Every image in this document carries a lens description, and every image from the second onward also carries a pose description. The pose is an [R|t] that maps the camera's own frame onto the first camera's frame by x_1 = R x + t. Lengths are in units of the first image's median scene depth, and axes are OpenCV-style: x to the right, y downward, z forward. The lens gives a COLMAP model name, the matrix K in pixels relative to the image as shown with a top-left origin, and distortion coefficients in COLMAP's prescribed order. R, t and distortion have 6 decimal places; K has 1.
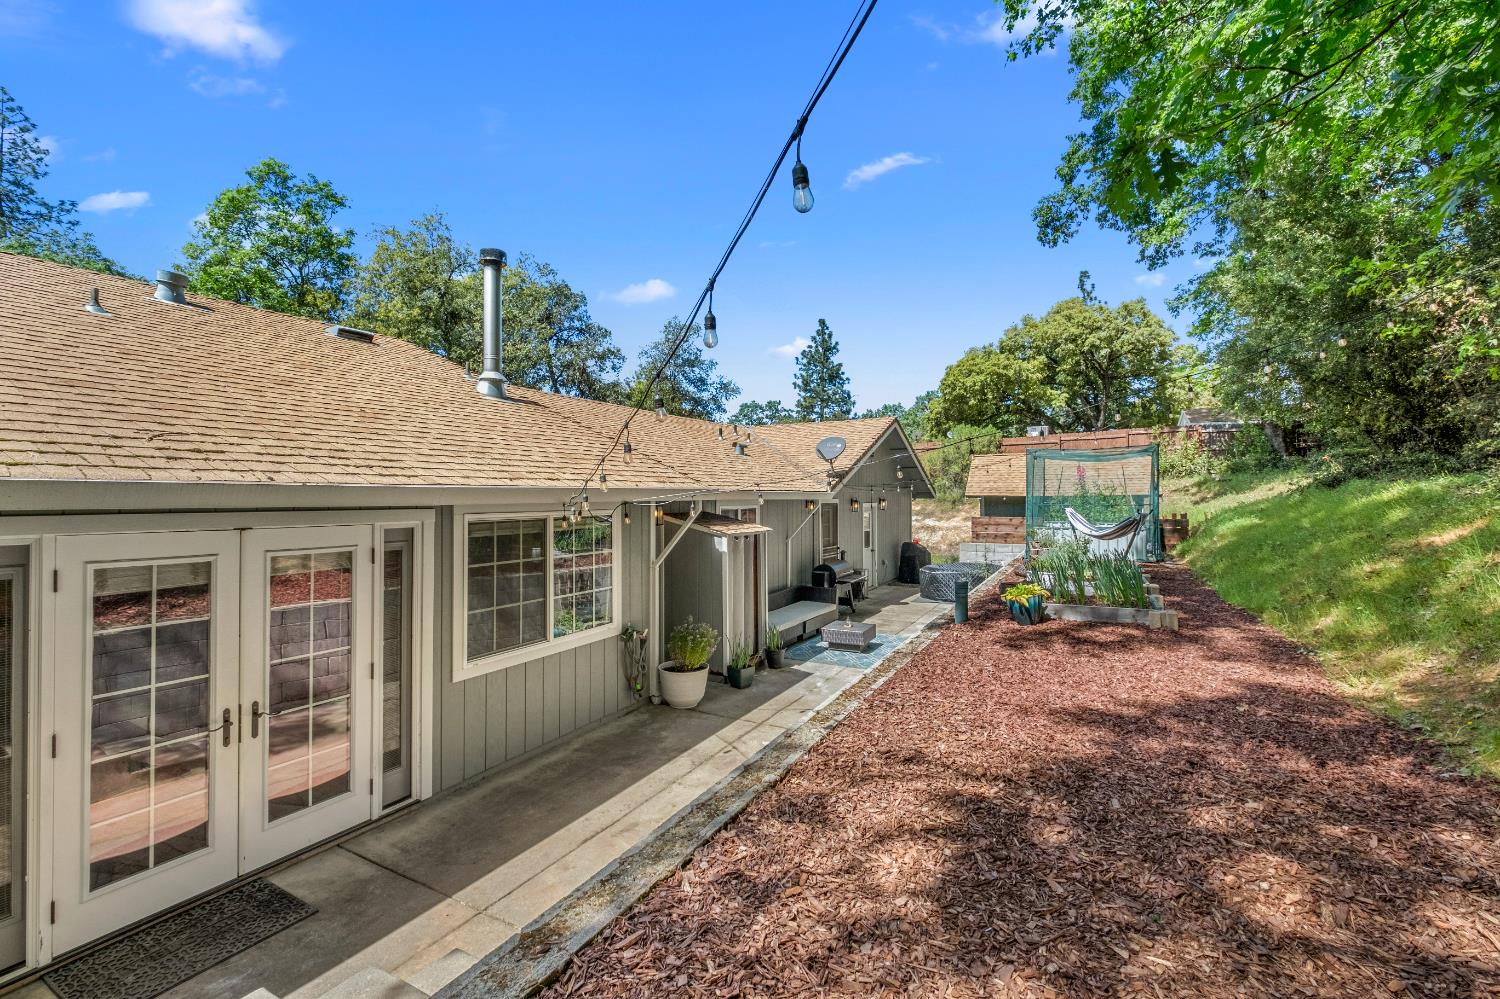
lens RADIAL K [[649.5, 0, 750.7], [0, 649.5, 496.9], [0, 0, 1]] dist [-0.003637, -0.000755]
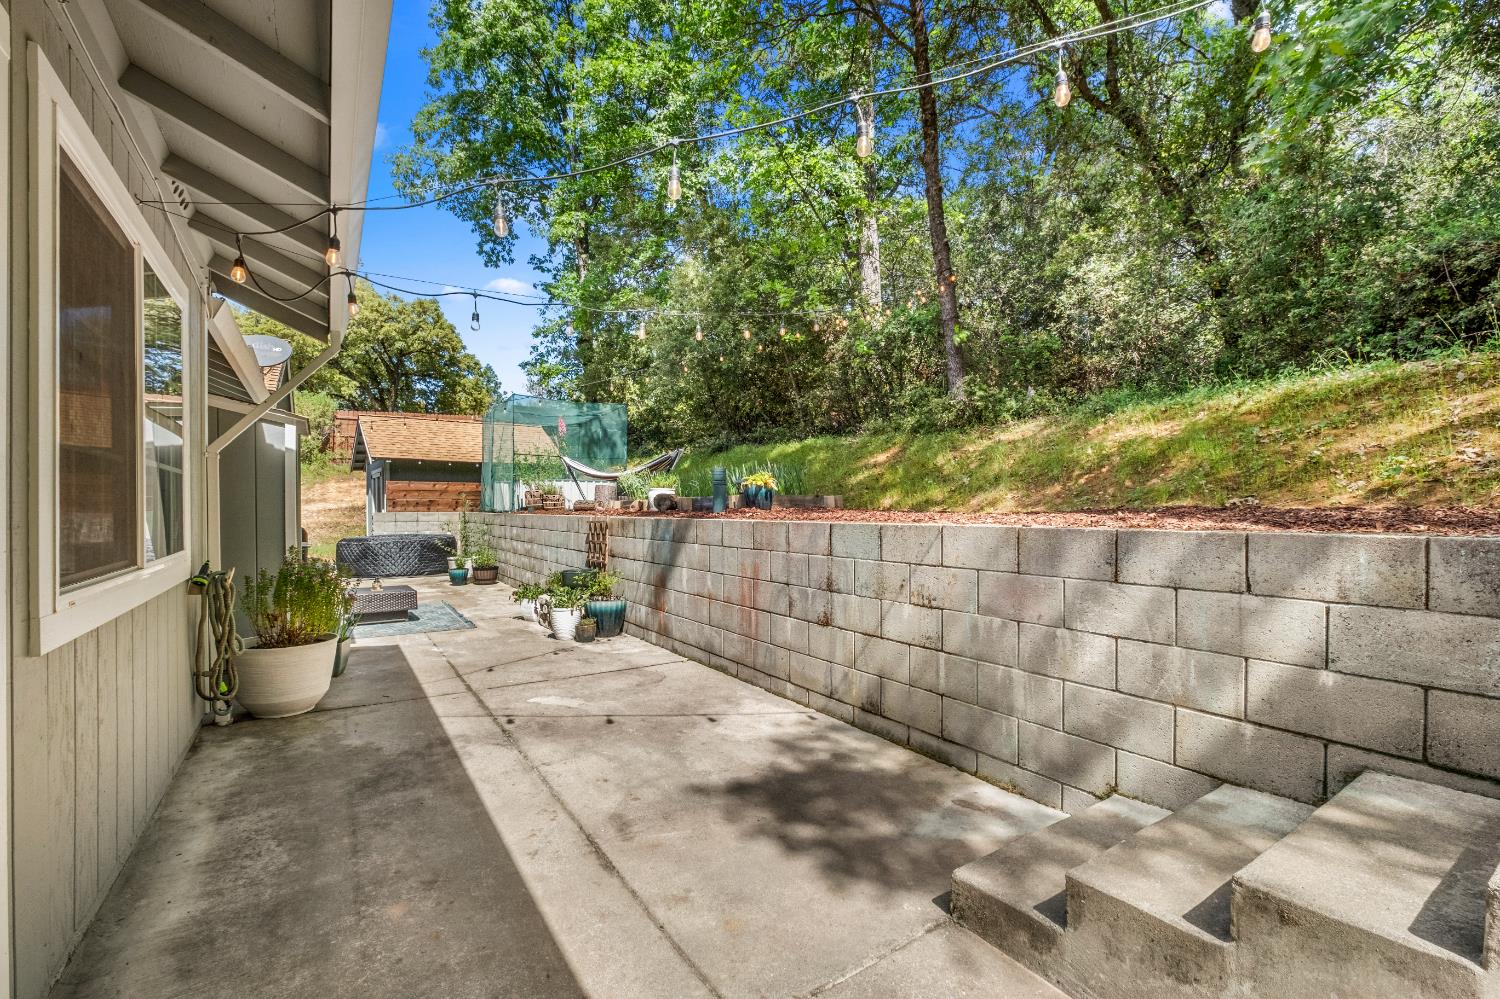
lens RADIAL K [[649.5, 0, 759.1], [0, 649.5, 529.3], [0, 0, 1]] dist [-0.003637, -0.000755]
pose [[0.479618, -0.022859, 0.877180, -0.114752], [-0.005717, 0.999558, 0.029174, 0.045054], [-0.877459, -0.019007, 0.479275, 0.118758]]
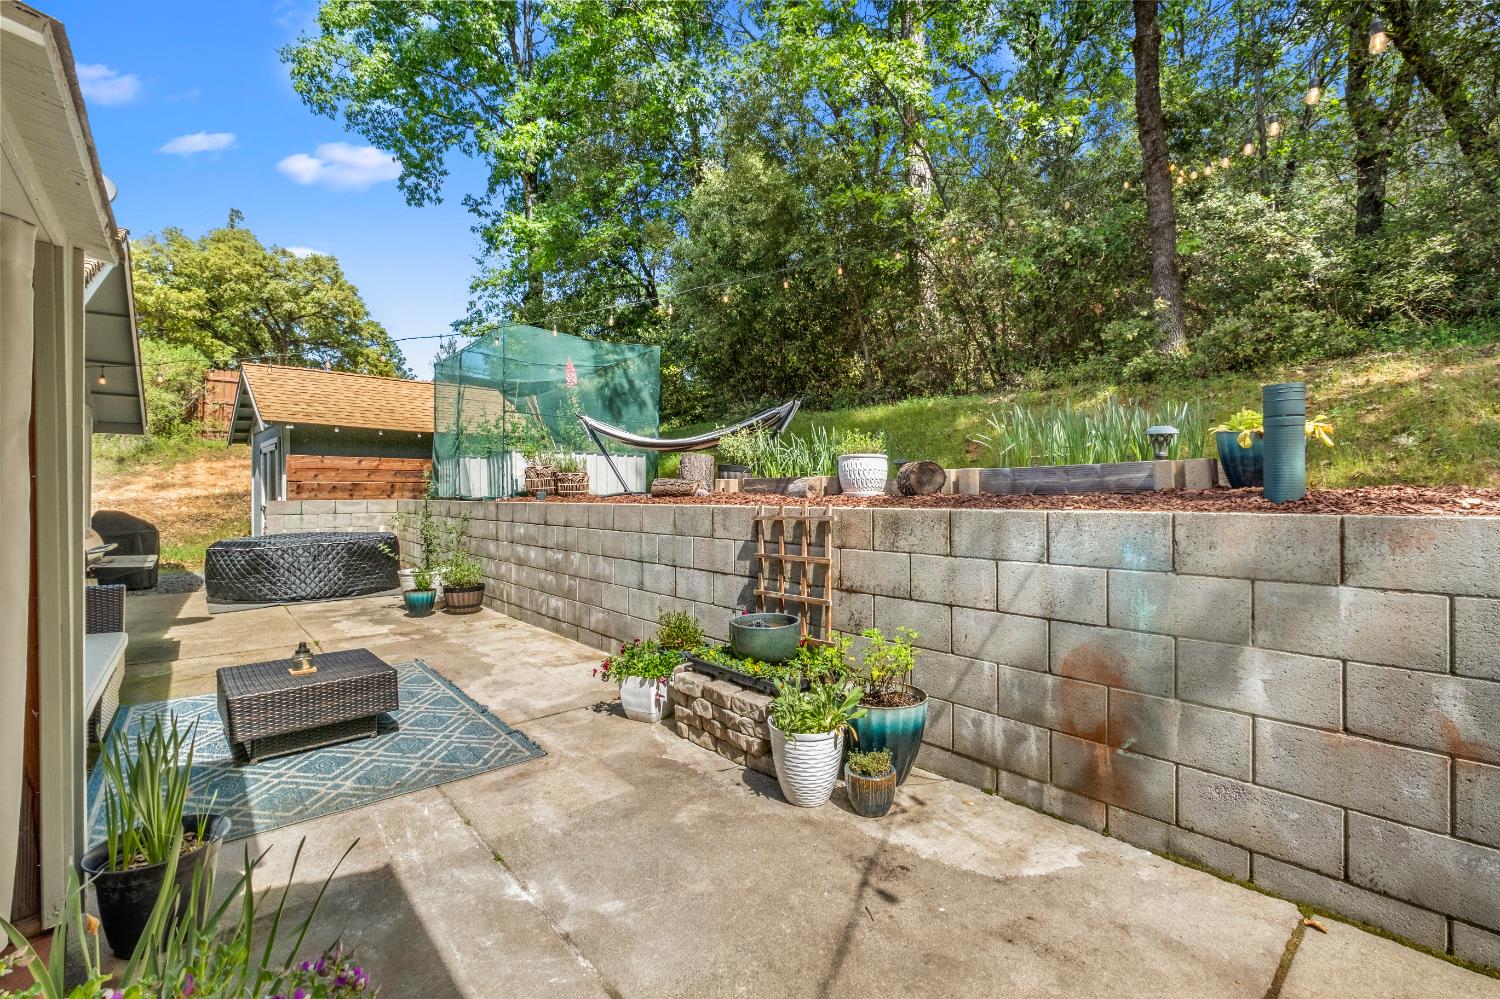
lens RADIAL K [[649.5, 0, 759.8], [0, 649.5, 496.4], [0, 0, 1]] dist [-0.003637, -0.000755]
pose [[0.360615, 0.000851, 0.932714, -0.030803], [-0.001135, 0.999999, -0.000474, 0.045990], [-0.932714, -0.000887, 0.360616, 0.276793]]
